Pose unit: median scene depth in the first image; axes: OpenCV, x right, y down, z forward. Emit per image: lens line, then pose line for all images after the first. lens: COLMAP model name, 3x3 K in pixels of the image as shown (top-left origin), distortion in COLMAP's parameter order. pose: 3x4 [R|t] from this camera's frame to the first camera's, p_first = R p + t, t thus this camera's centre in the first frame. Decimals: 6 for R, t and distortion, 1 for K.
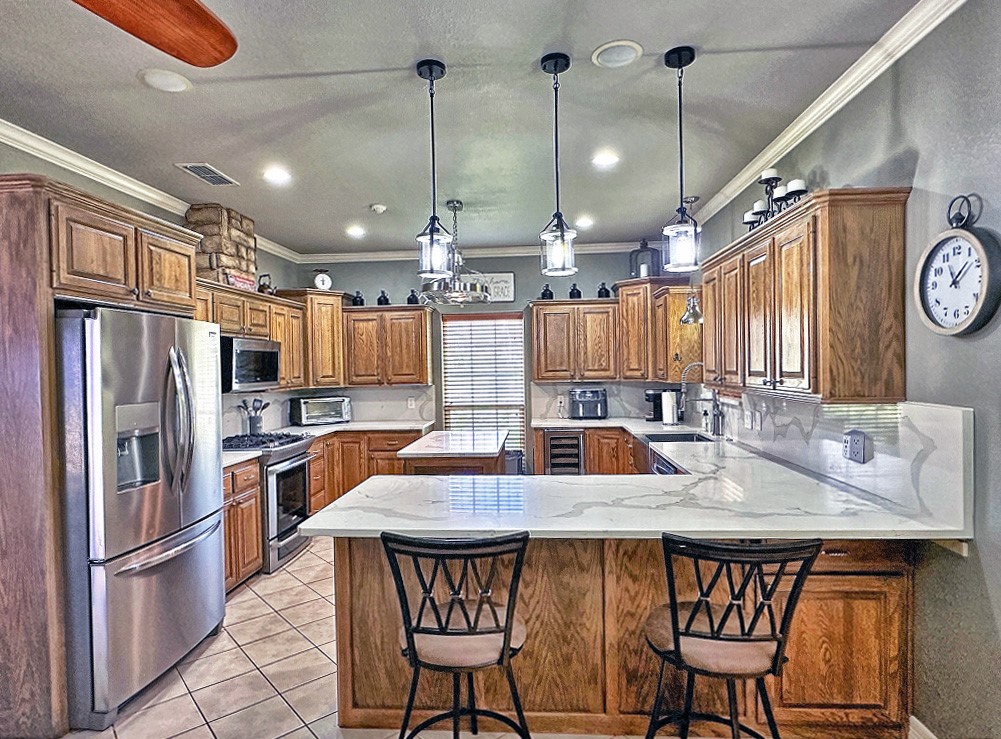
lens RADIAL K [[567.7, 0, 501.6], [0, 567.7, 372.6], [0, 0, 1]] dist [-0.001456, -0.001184]
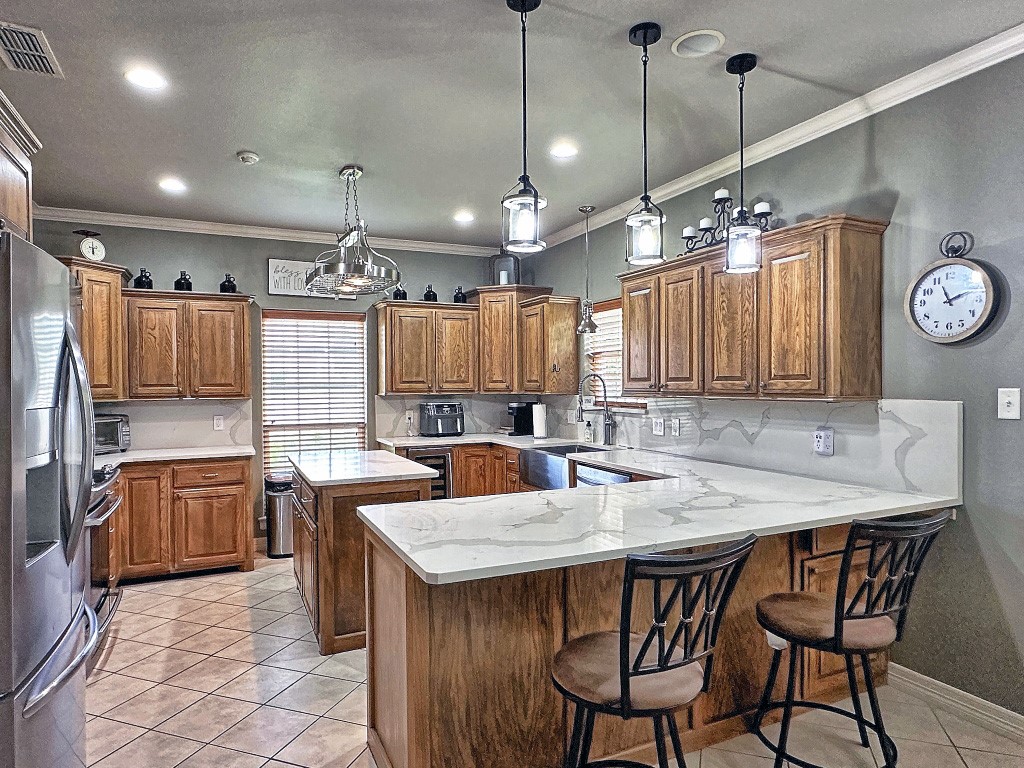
lens RADIAL K [[613.9, 0, 510.9], [0, 613.9, 386.6], [0, 0, 1]] dist [0.003231, -0.001833]
pose [[0.871478, 0.009090, 0.490350, -0.246954], [-0.002237, 0.999891, -0.014560, 0.018197], [-0.490429, 0.011591, 0.871404, 0.102819]]
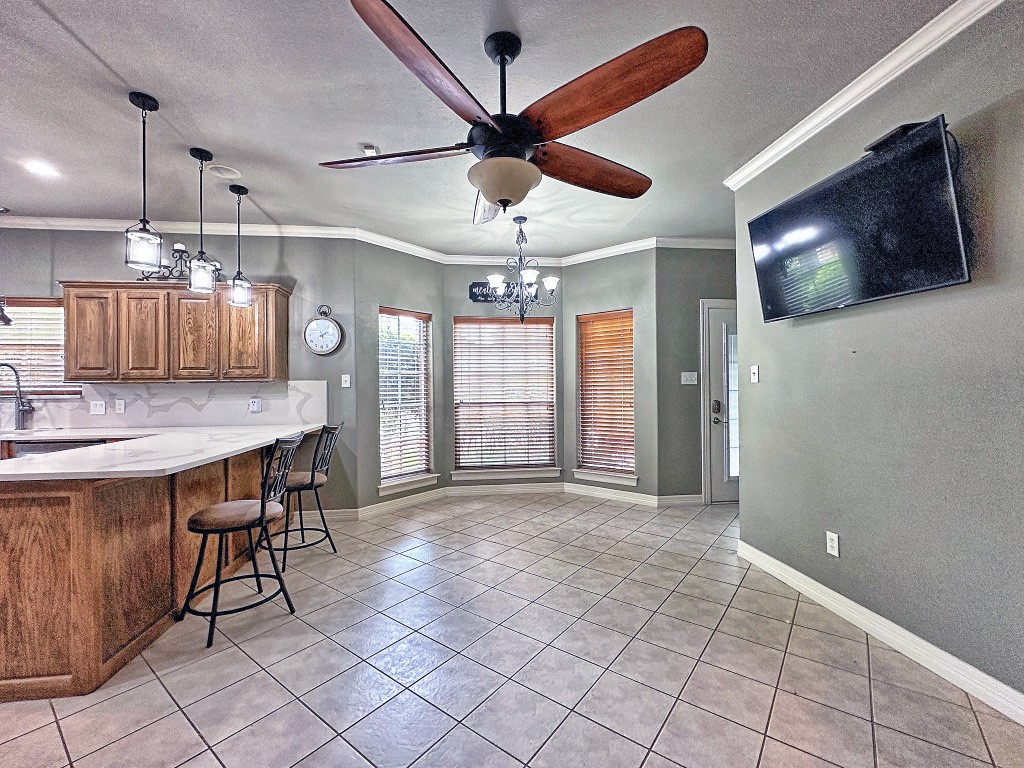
lens RADIAL K [[441.5, 0, 511.3], [0, 441.5, 383.8], [0, 0, 1]] dist [-0.000680, 0.000012]
pose [[-0.189279, 0.026459, 0.981567, -0.518447], [0.026542, 0.999409, -0.021822, 0.052194], [-0.981565, 0.021923, -0.189869, 0.177138]]
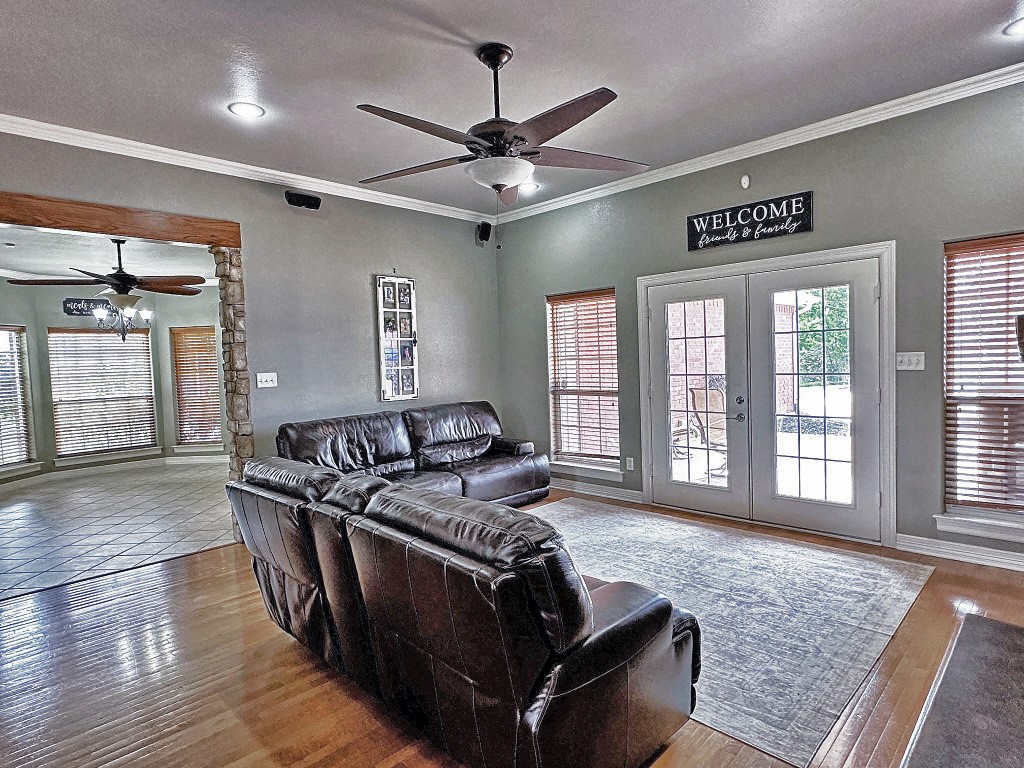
lens RADIAL K [[567.2, 0, 512.2], [0, 567.2, 388.0], [0, 0, 1]] dist [0.000539, 0.000411]
pose [[-0.757558, 0.012596, 0.652646, -1.129814], [0.058270, 0.997127, 0.048392, 0.039083], [-0.650162, 0.074689, -0.756116, 0.368131]]
